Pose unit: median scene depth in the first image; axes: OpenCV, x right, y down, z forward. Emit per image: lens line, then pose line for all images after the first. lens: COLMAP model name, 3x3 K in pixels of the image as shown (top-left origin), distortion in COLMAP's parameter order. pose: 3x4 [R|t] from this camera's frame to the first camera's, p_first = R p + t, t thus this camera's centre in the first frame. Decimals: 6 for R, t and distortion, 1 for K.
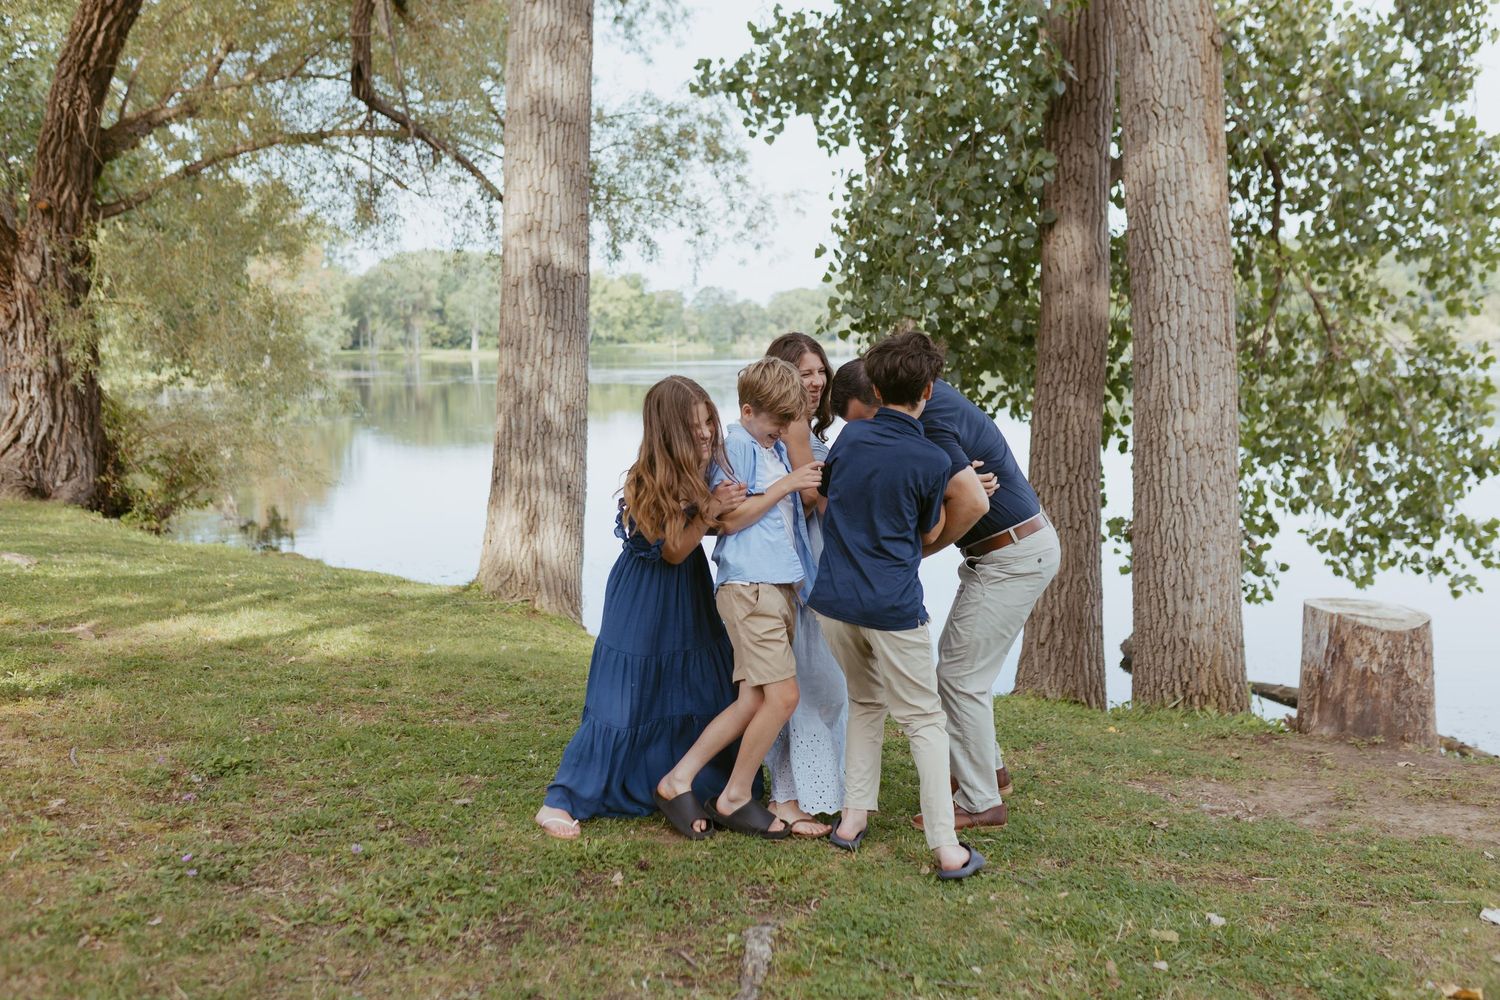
lens RADIAL K [[1511.1, 0, 723.1], [0, 1511.1, 475.9], [0, 0, 1]] dist [0.001785, 0.000000]
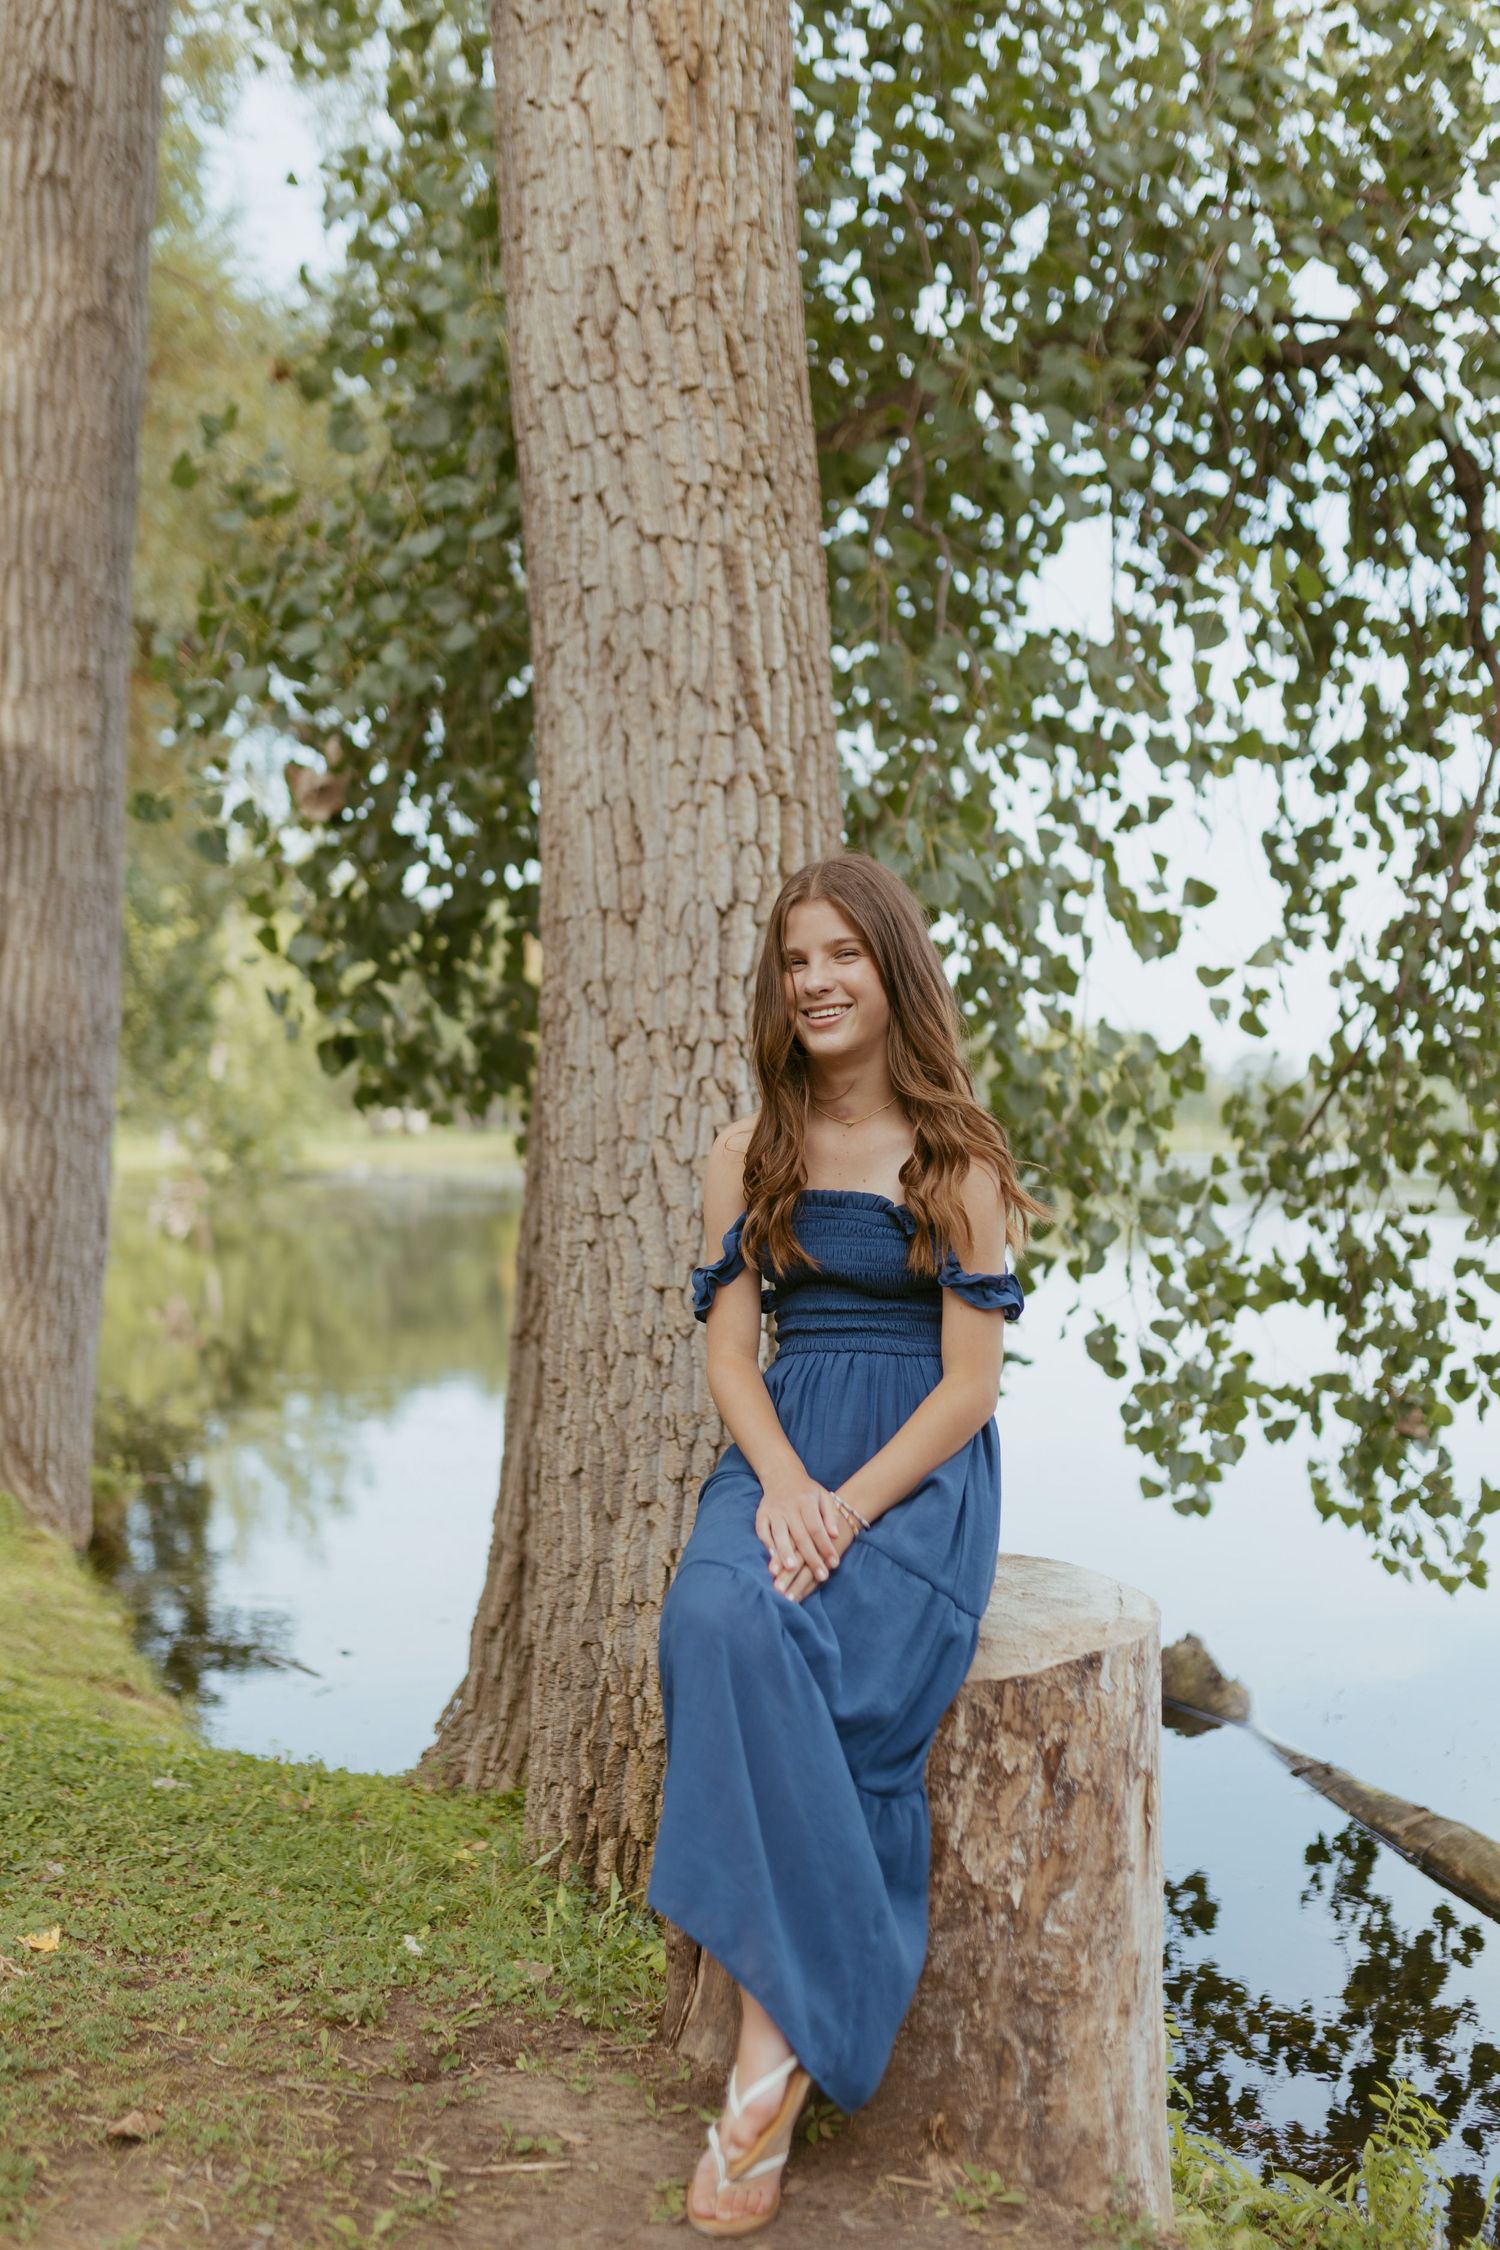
lens RADIAL K [[2266.7, 0, 730.6], [0, 2266.7, 1109.9], [0, 0, 1]] dist [0.001785, 0.000000]
pose [[0.950519, 0.025170, -0.309646, 0.476058], [-0.056787, 0.993997, -0.093518, 0.039965], [0.305433, 0.106474, 0.946242, 0.556221]]
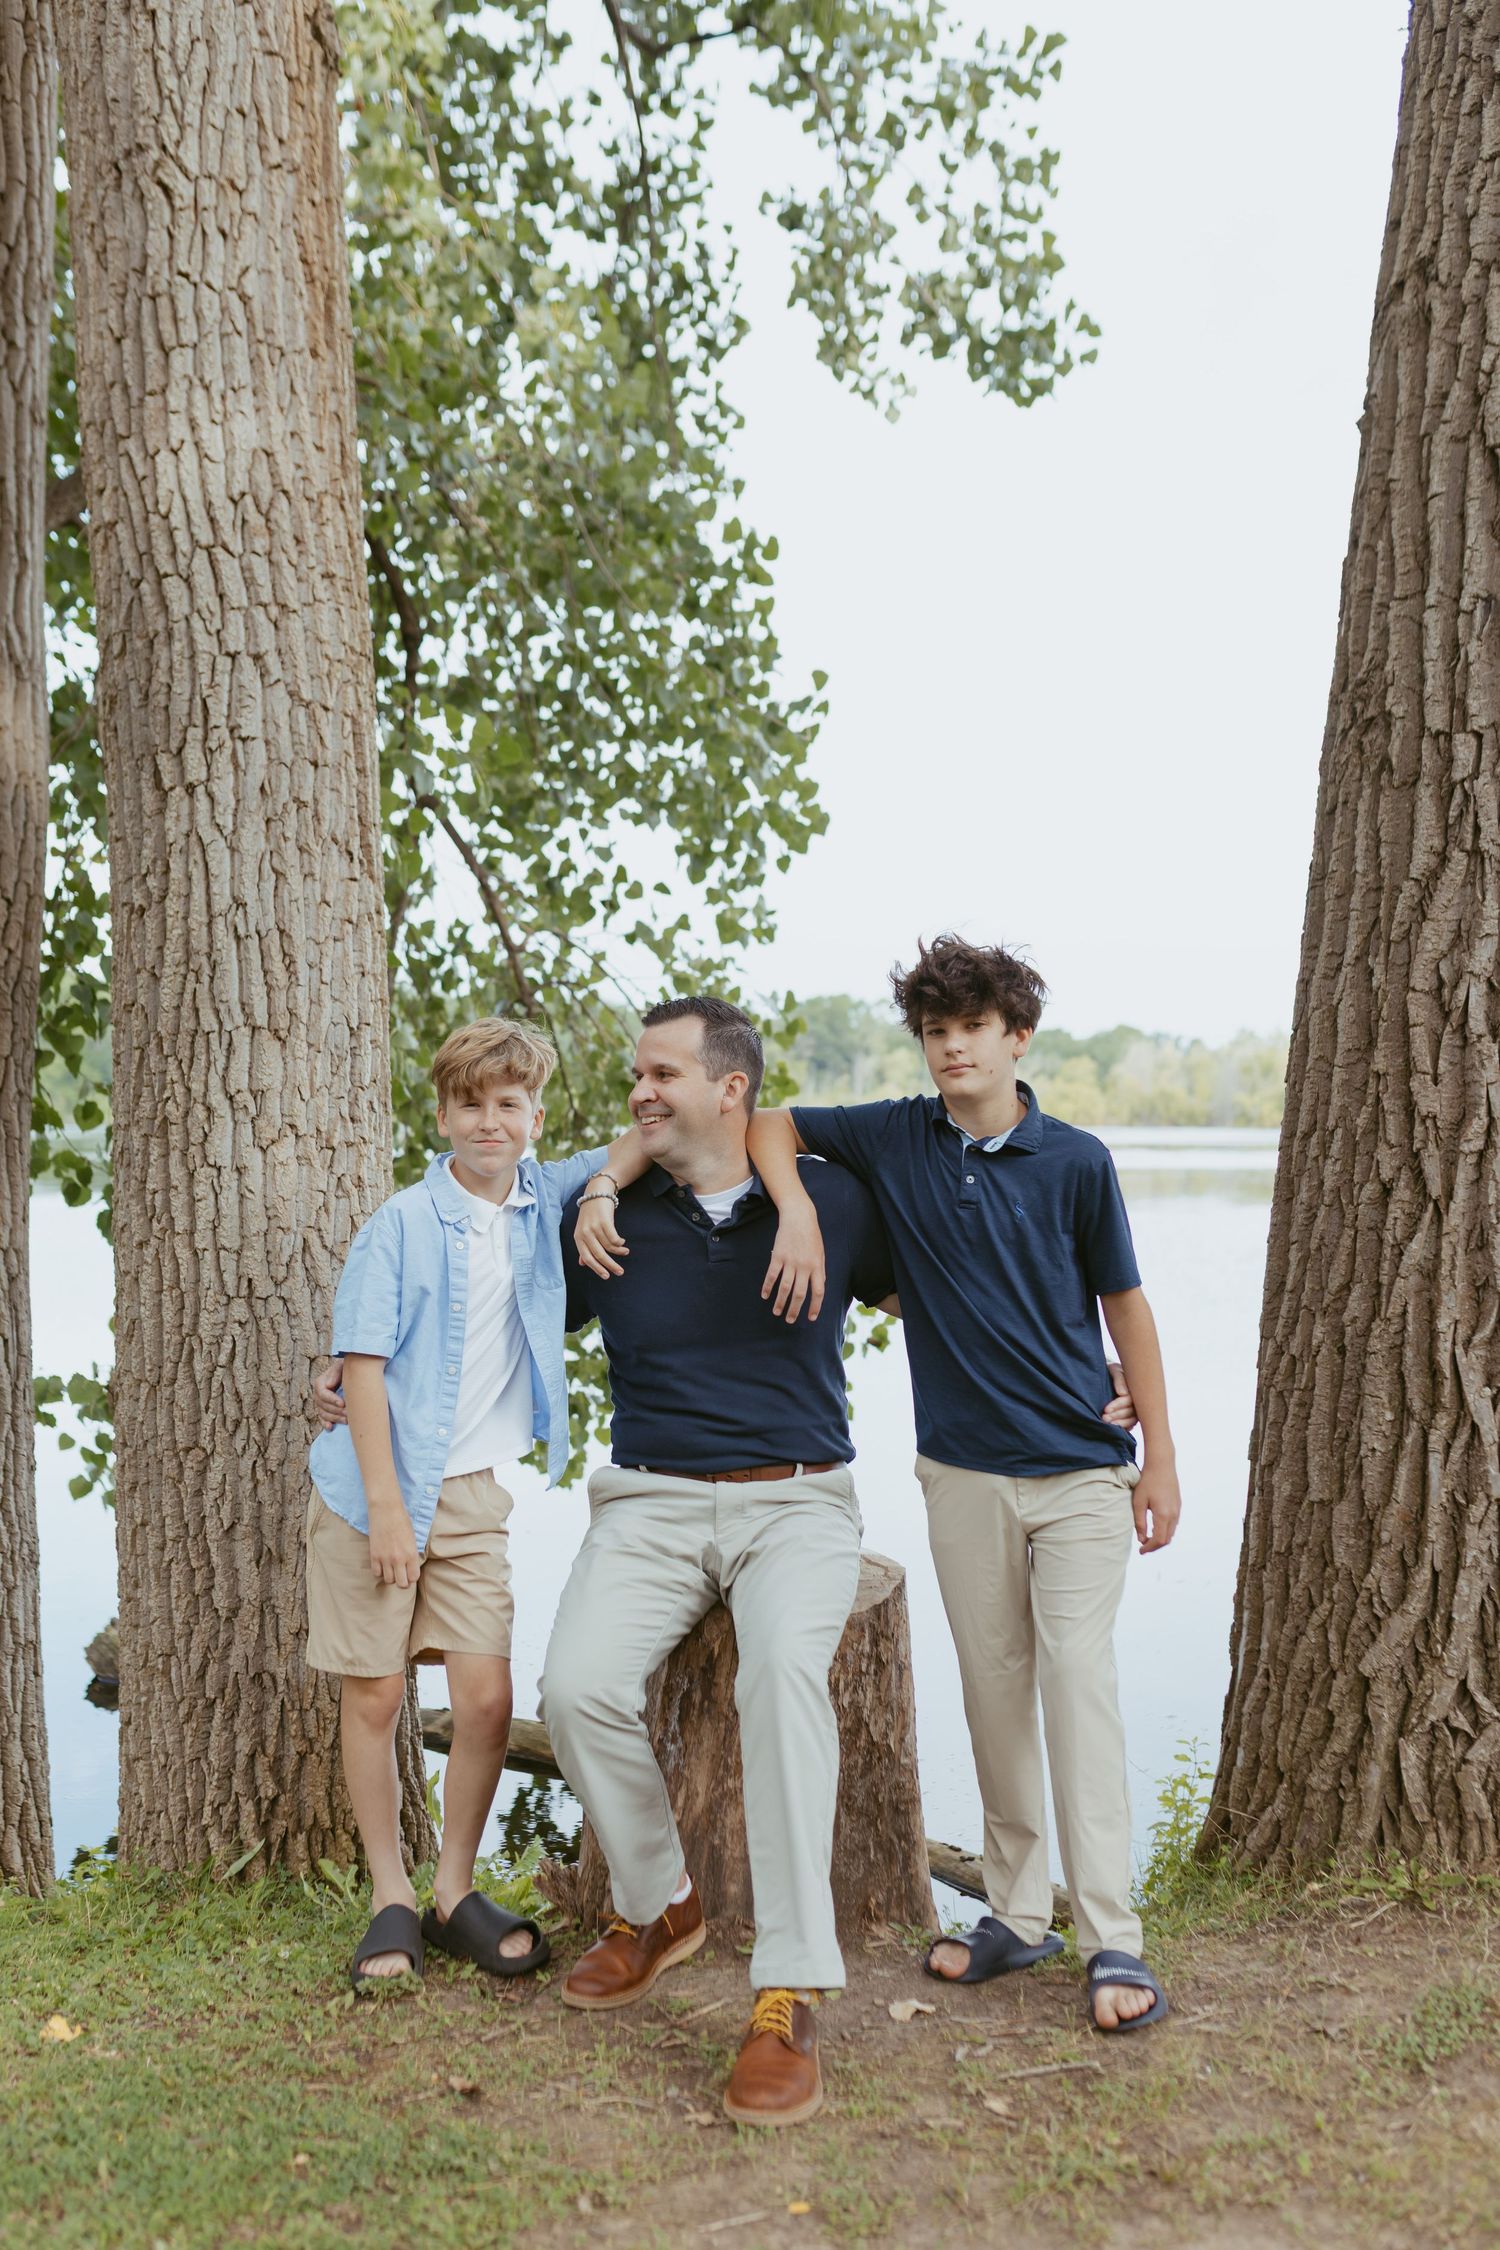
lens RADIAL K [[2266.7, 0, 751.6], [0, 2266.7, 1166.2], [0, 0, 1]] dist [0.001785, 0.000000]
pose [[0.856004, 0.006647, 0.516927, 0.127417], [0.027913, 0.997864, -0.059055, 0.022904], [-0.516215, 0.064980, 0.853990, 0.478960]]
